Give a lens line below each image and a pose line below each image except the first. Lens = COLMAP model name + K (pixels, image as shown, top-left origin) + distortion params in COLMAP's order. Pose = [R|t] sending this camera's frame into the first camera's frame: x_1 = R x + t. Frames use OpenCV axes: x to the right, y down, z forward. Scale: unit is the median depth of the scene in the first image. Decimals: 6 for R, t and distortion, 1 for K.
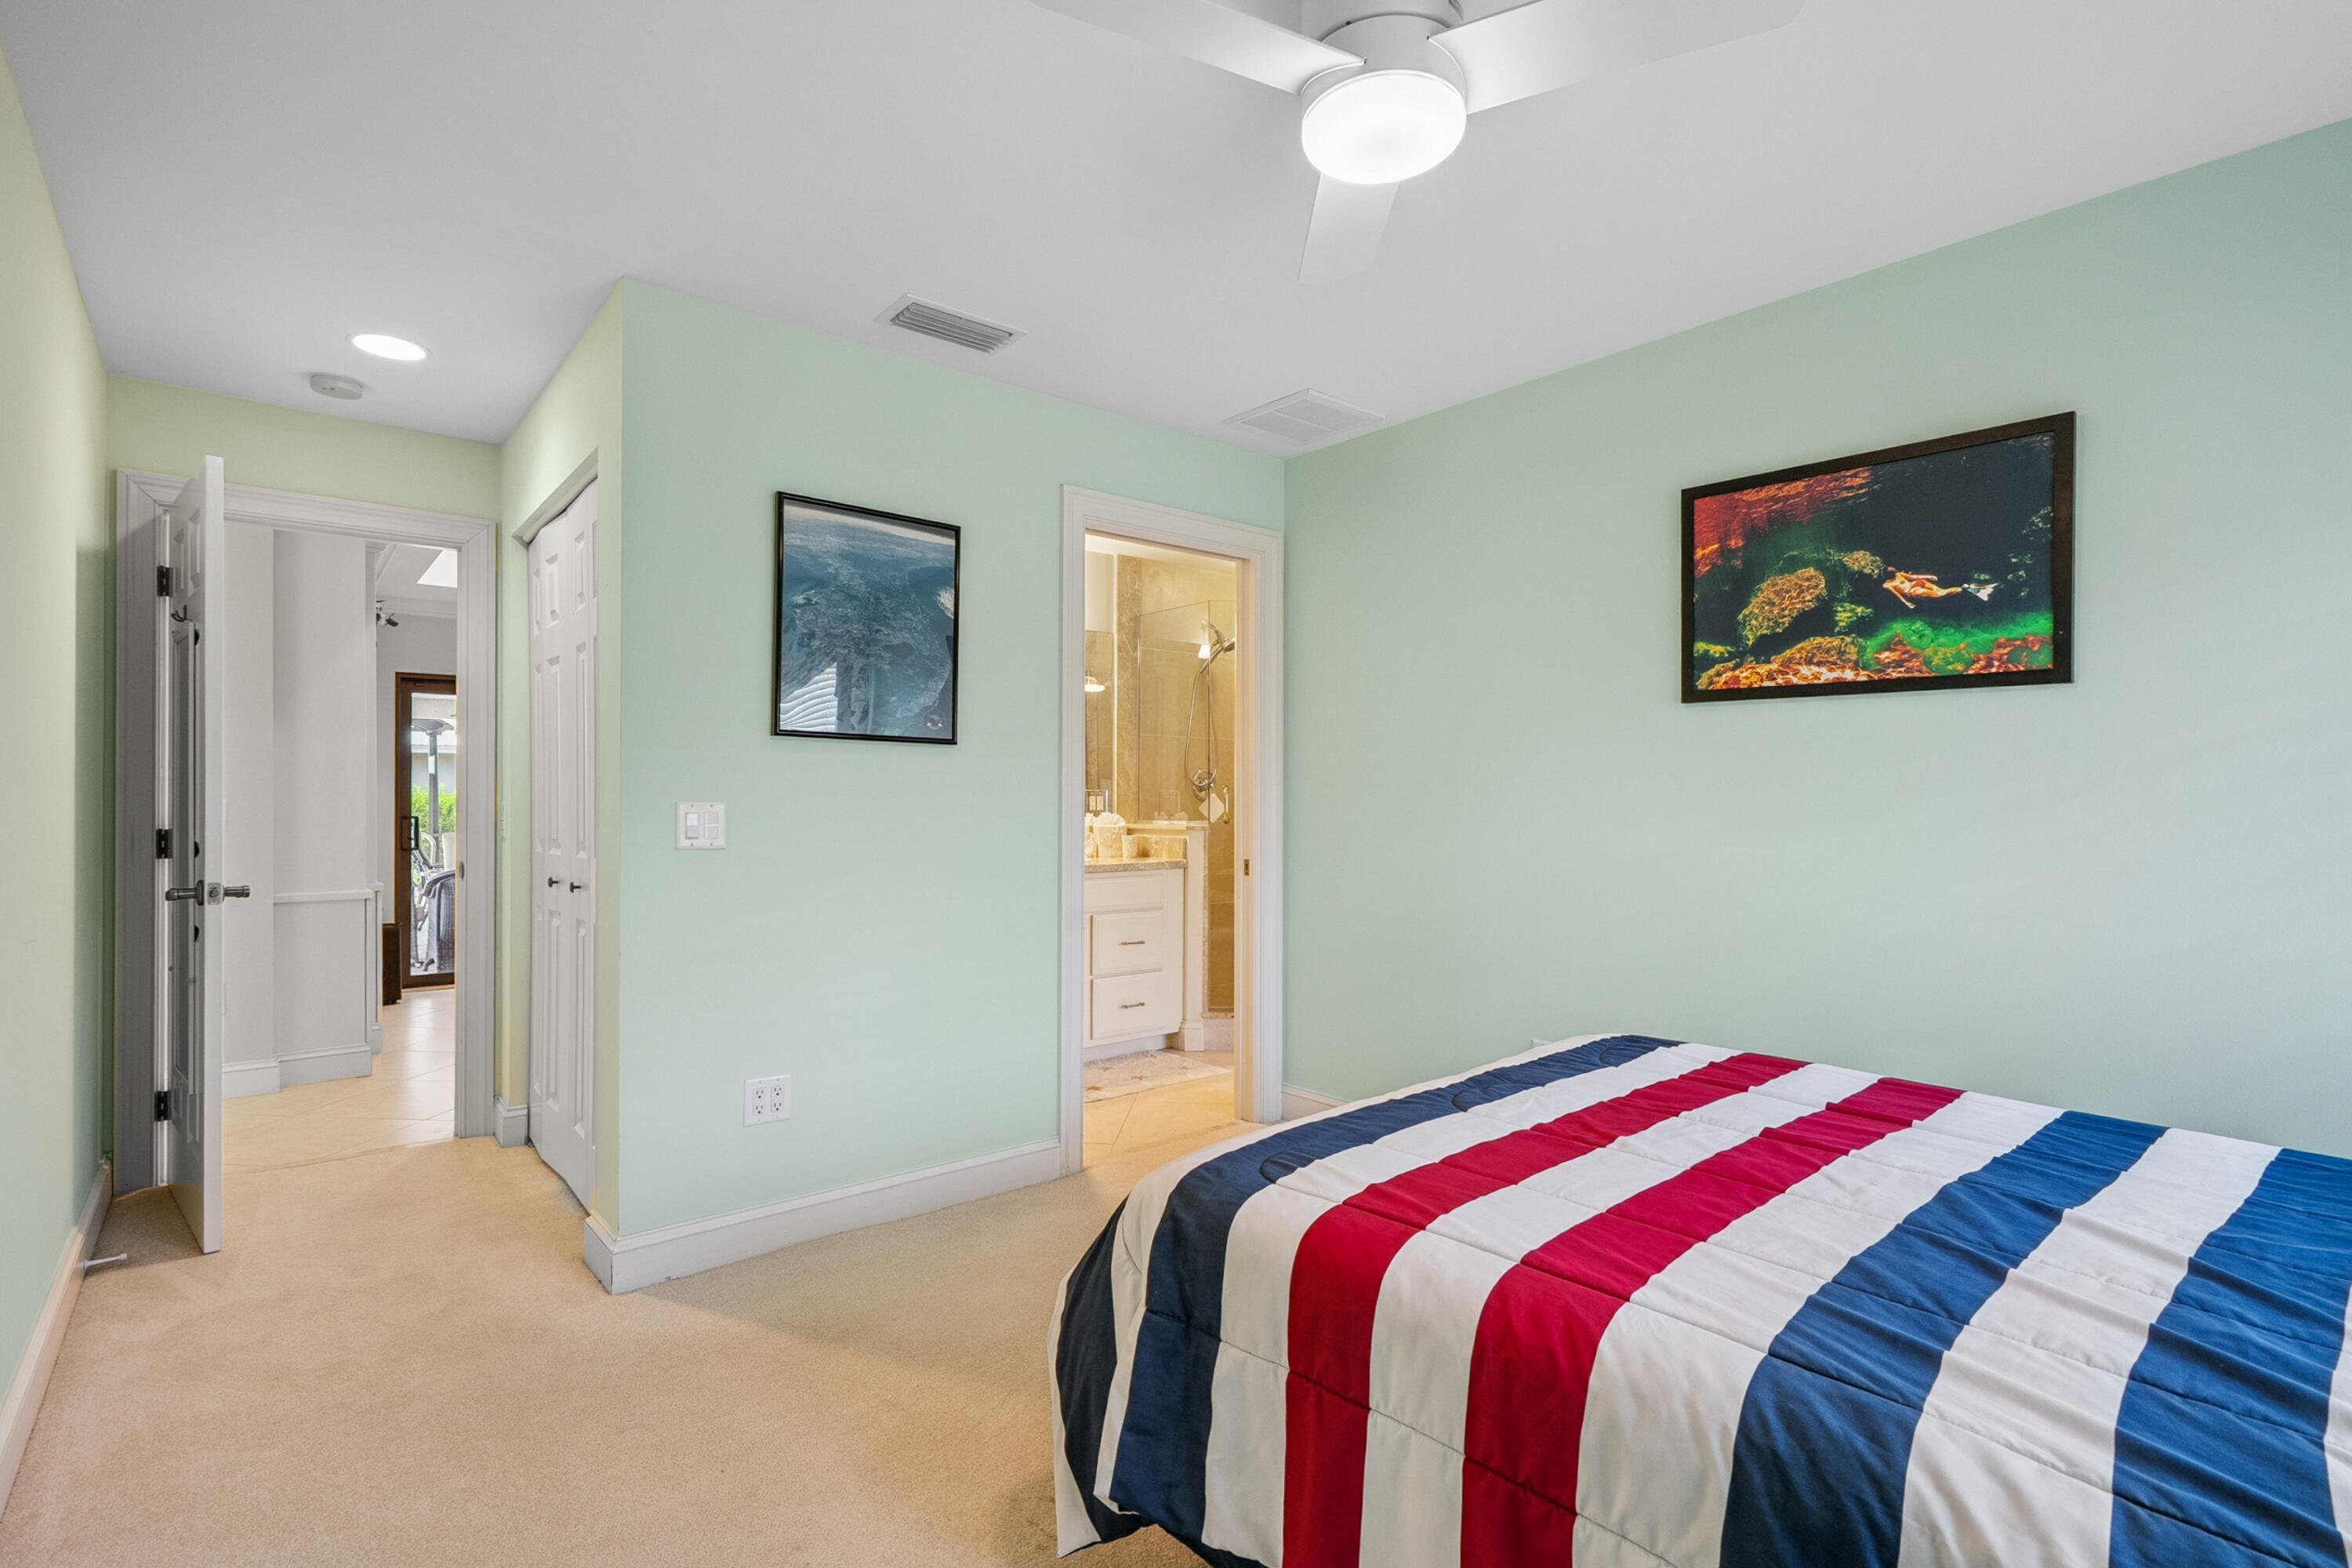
lens RADIAL K [[1097.1, 0, 1189.7], [0, 1097.1, 793.9], [0, 0, 1]] dist [0.019275, -0.002207]
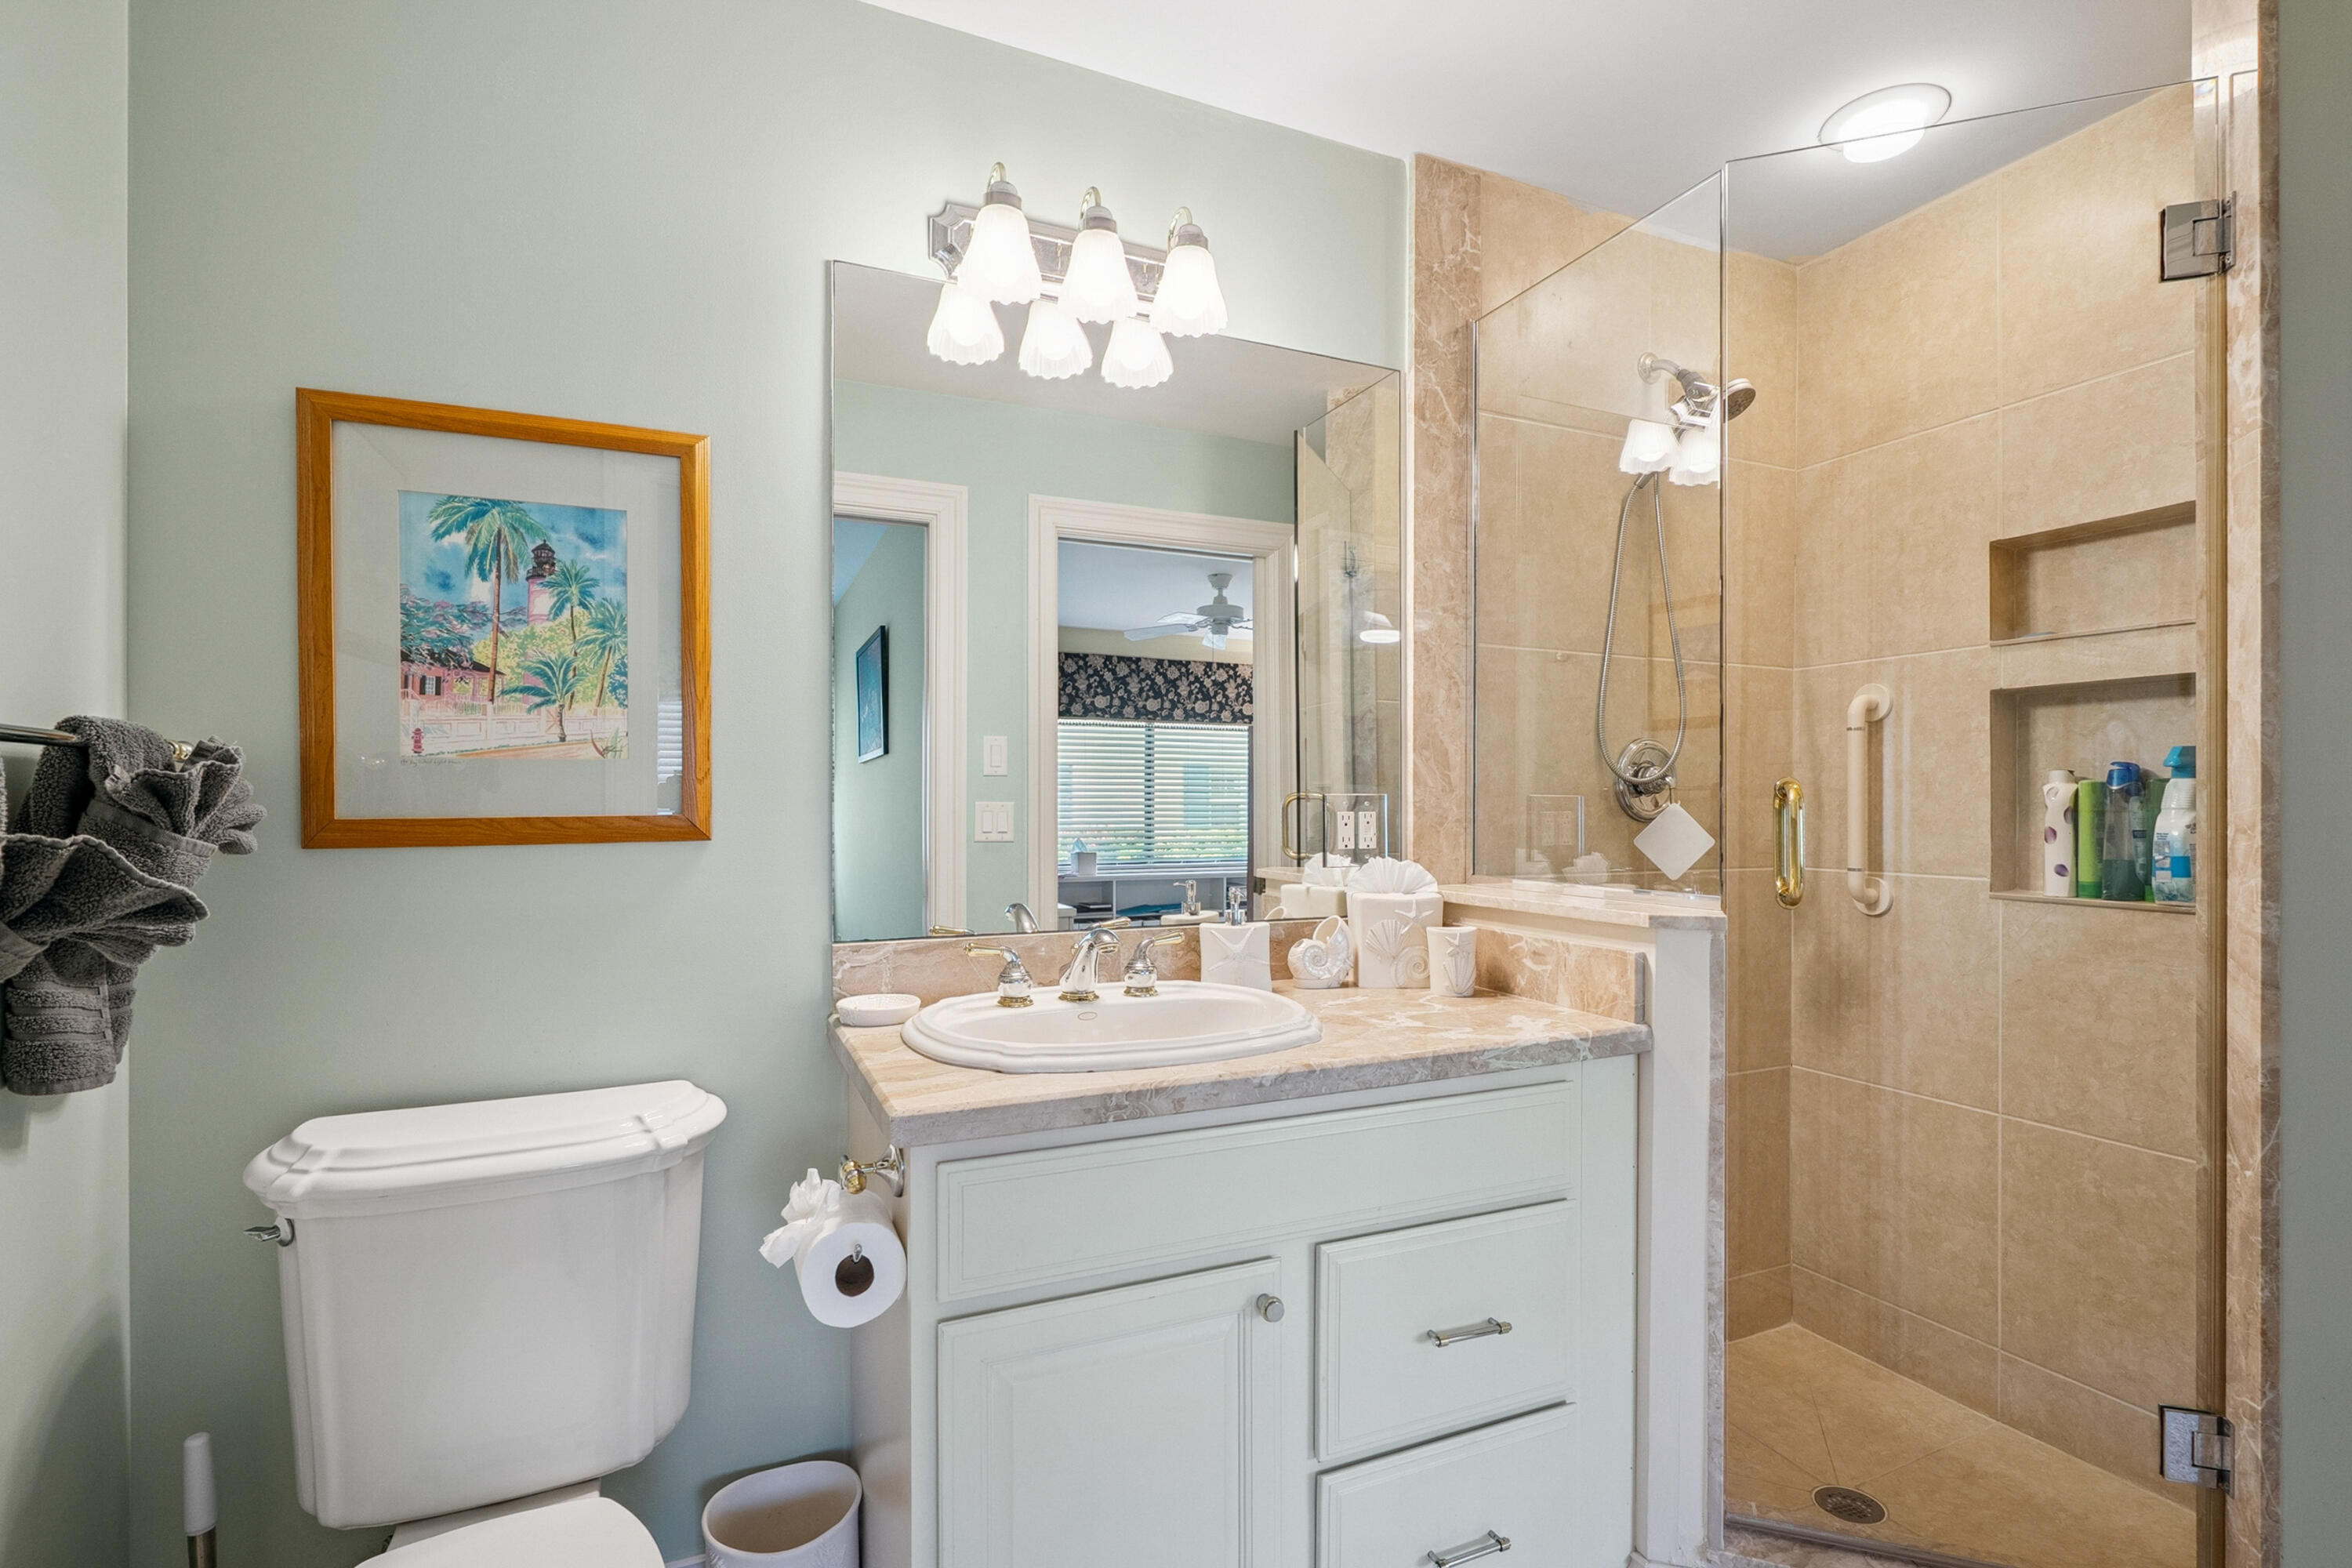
lens RADIAL K [[1097.1, 0, 1178.0], [0, 1097.1, 794.8], [0, 0, 1]] dist [0.019275, -0.002207]
pose [[0.962230, 0.000116, -0.272236, -0.072890], [0.001342, 0.999986, 0.005172, -0.009736], [0.272233, -0.005342, 0.962217, 1.085011]]
